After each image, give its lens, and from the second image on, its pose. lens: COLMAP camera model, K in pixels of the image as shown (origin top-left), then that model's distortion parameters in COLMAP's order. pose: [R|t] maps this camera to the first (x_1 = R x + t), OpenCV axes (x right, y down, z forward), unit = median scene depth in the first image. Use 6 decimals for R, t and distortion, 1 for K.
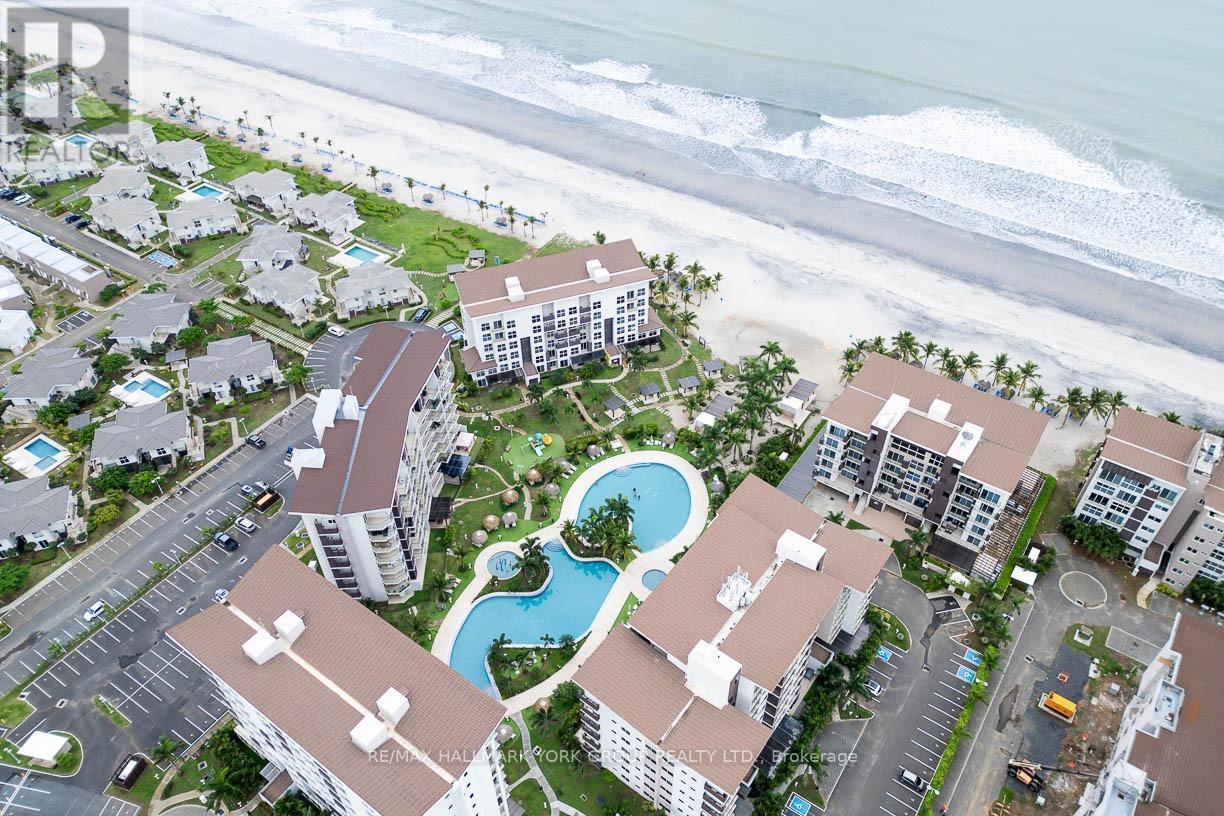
lens RADIAL K [[847.4, 0, 604.3], [0, 847.4, 408.2], [0, 0, 1]] dist [0.050370, -0.054784]
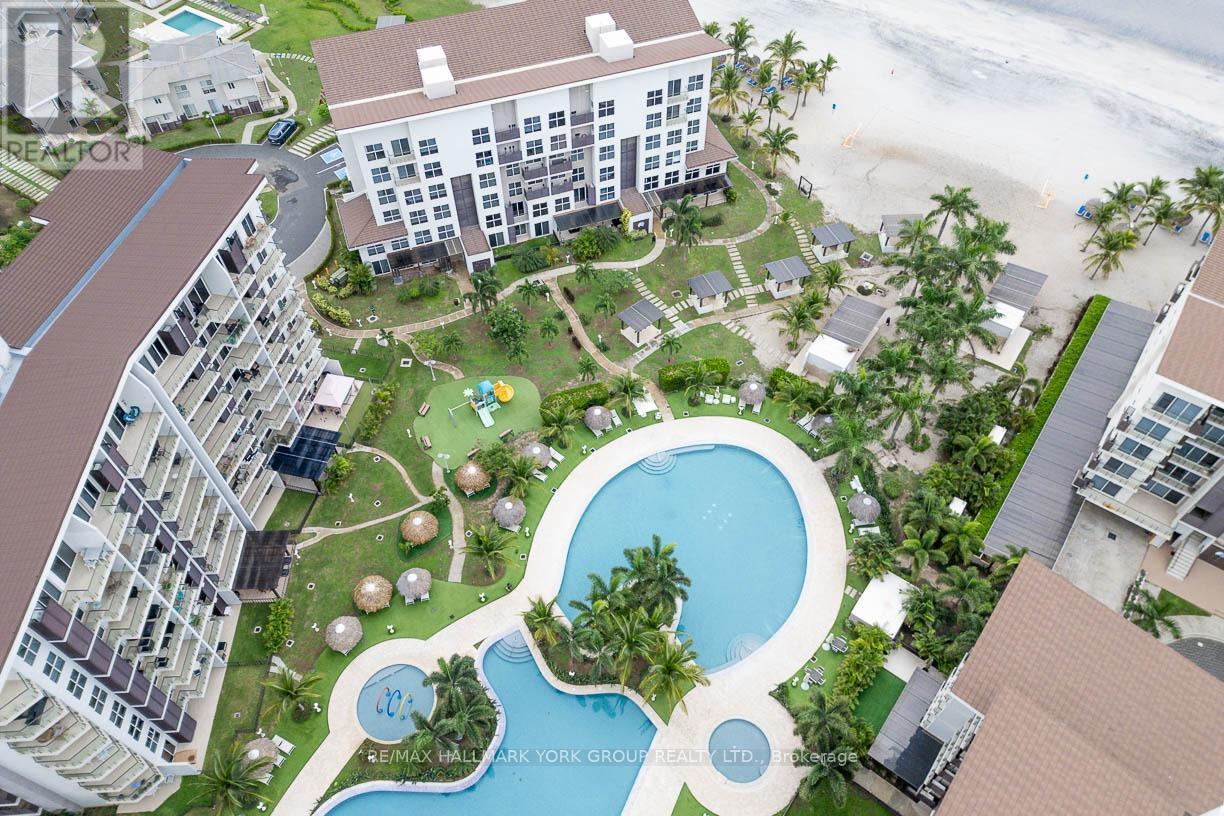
lens RADIAL K [[847.4, 0, 606.4], [0, 847.4, 409.2], [0, 0, 1]] dist [0.050370, -0.054784]
pose [[0.999978, 0.006579, -0.000345, -0.007480], [-0.006414, 0.984238, 0.176732, -0.037764], [0.001502, -0.176726, 0.984259, 0.486786]]
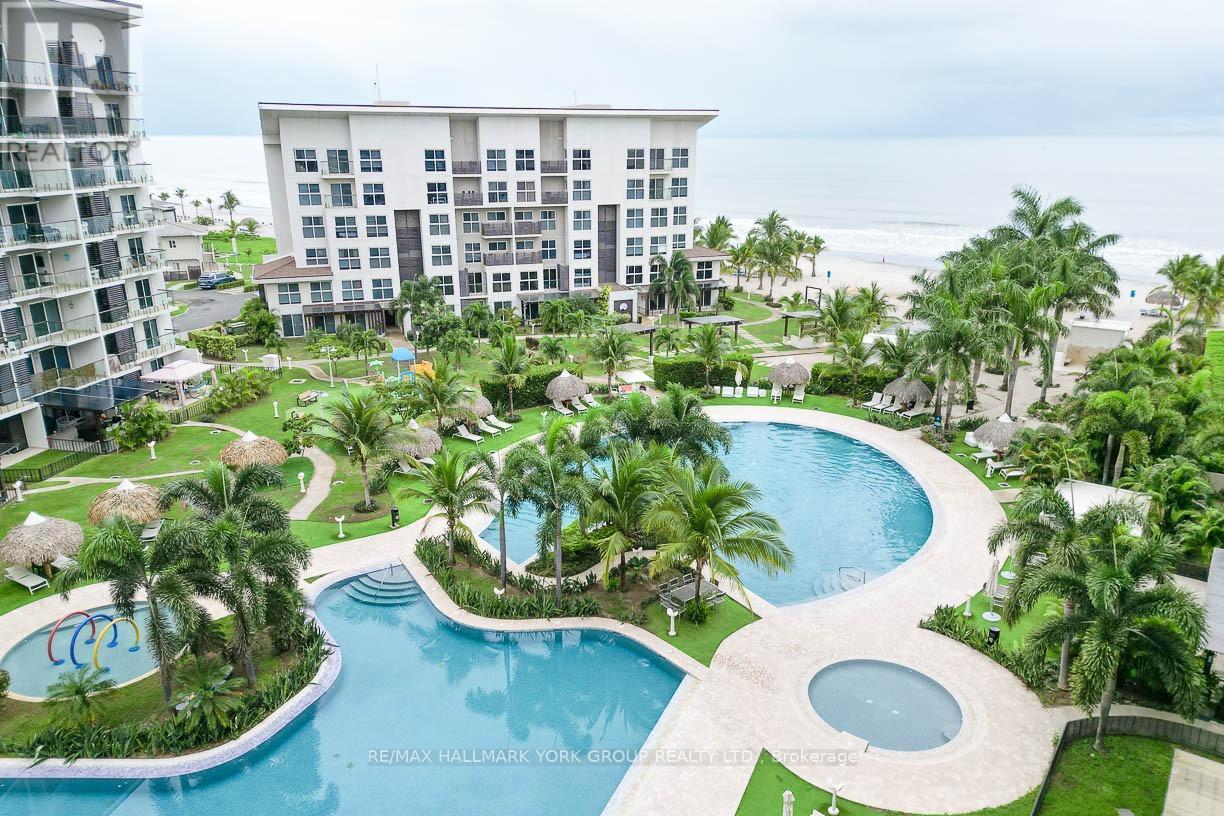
lens RADIAL K [[847.4, 0, 611.2], [0, 847.4, 431.9], [0, 0, 1]] dist [0.050370, -0.054784]
pose [[0.999650, 0.008392, 0.025094, -0.003437], [0.002084, 0.920452, -0.390851, 0.178213], [-0.026378, 0.390766, 0.920112, 0.655698]]
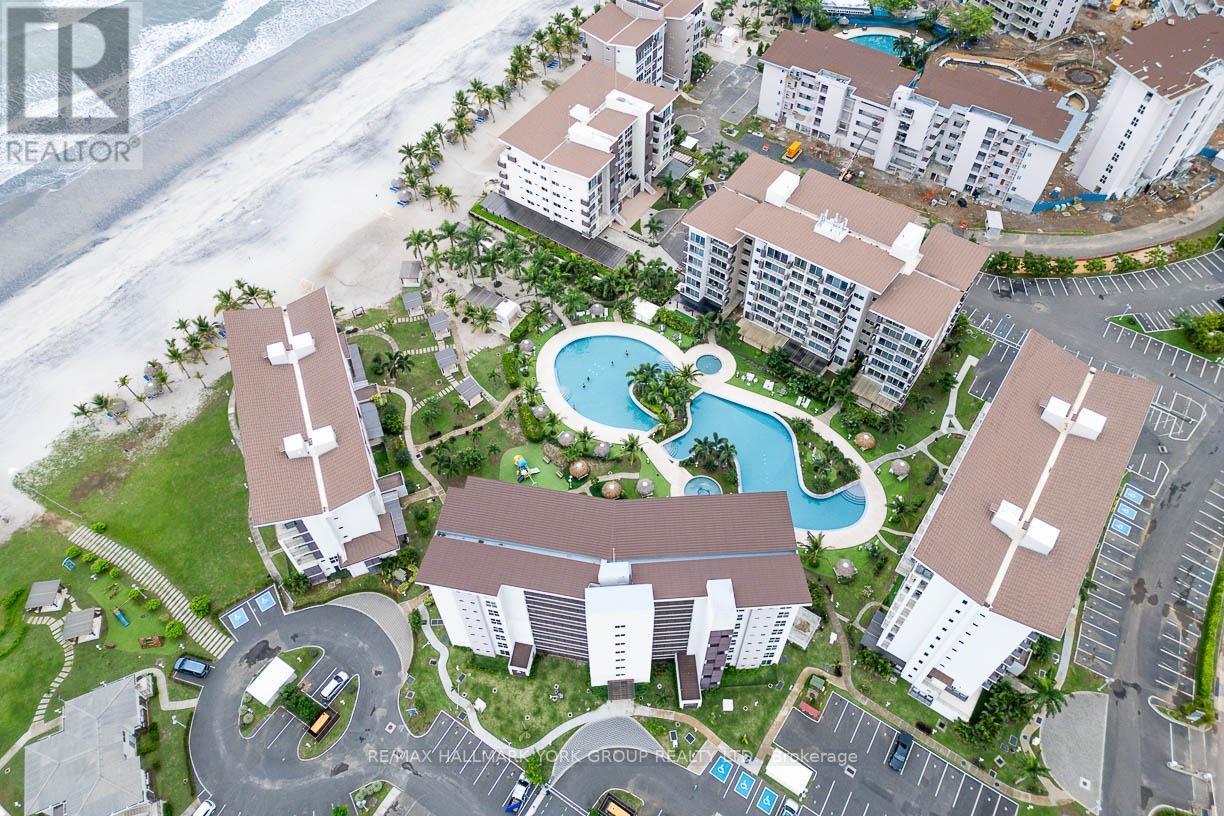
lens RADIAL K [[847.4, 0, 599.5], [0, 847.4, 366.6], [0, 0, 1]] dist [0.050370, -0.054784]
pose [[-0.016487, -0.771399, 0.636138, -0.491059], [0.681633, 0.456795, 0.571589, -0.395551], [-0.731508, 0.443037, 0.518280, 0.450562]]
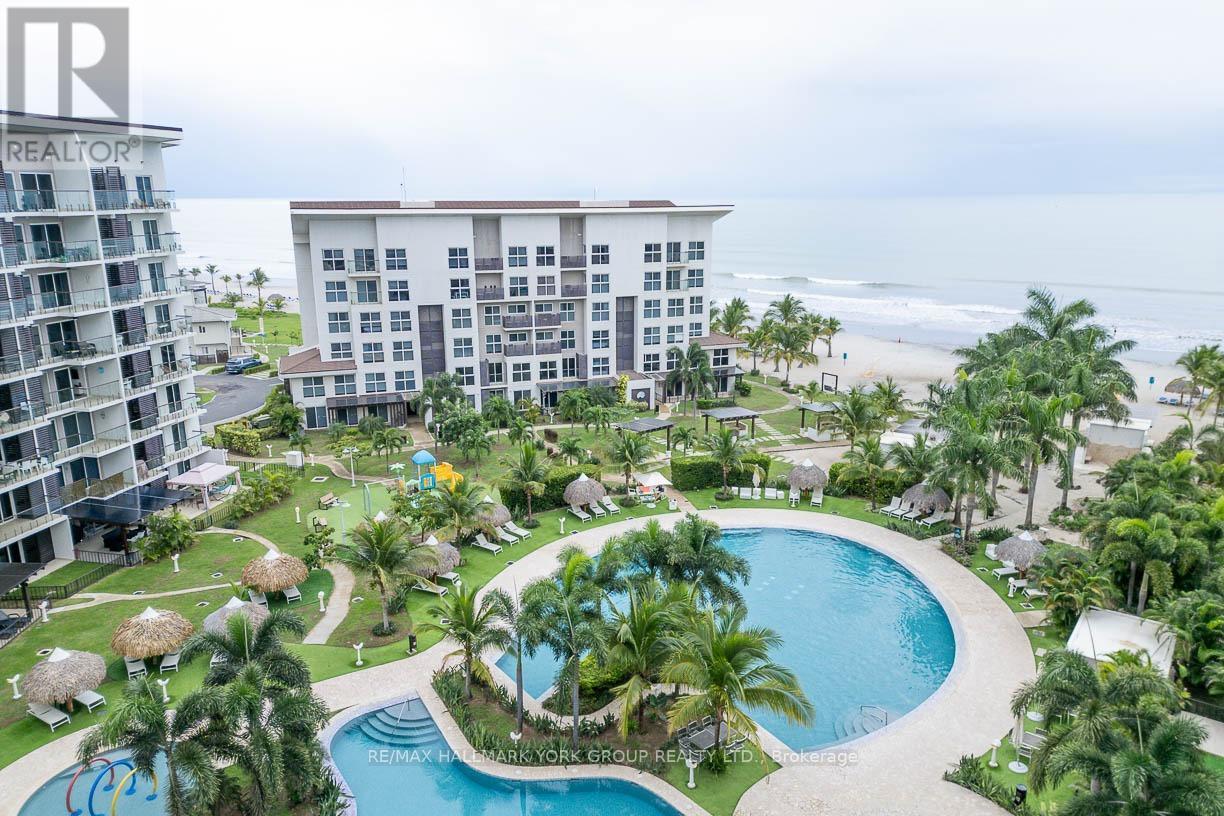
lens RADIAL K [[847.4, 0, 611.0], [0, 847.4, 425.0], [0, 0, 1]] dist [0.050370, -0.054784]
pose [[0.999936, 0.010836, 0.003380, -0.003707], [-0.008098, 0.889692, -0.456489, 0.163005], [-0.007954, 0.456433, 0.889722, 0.646340]]
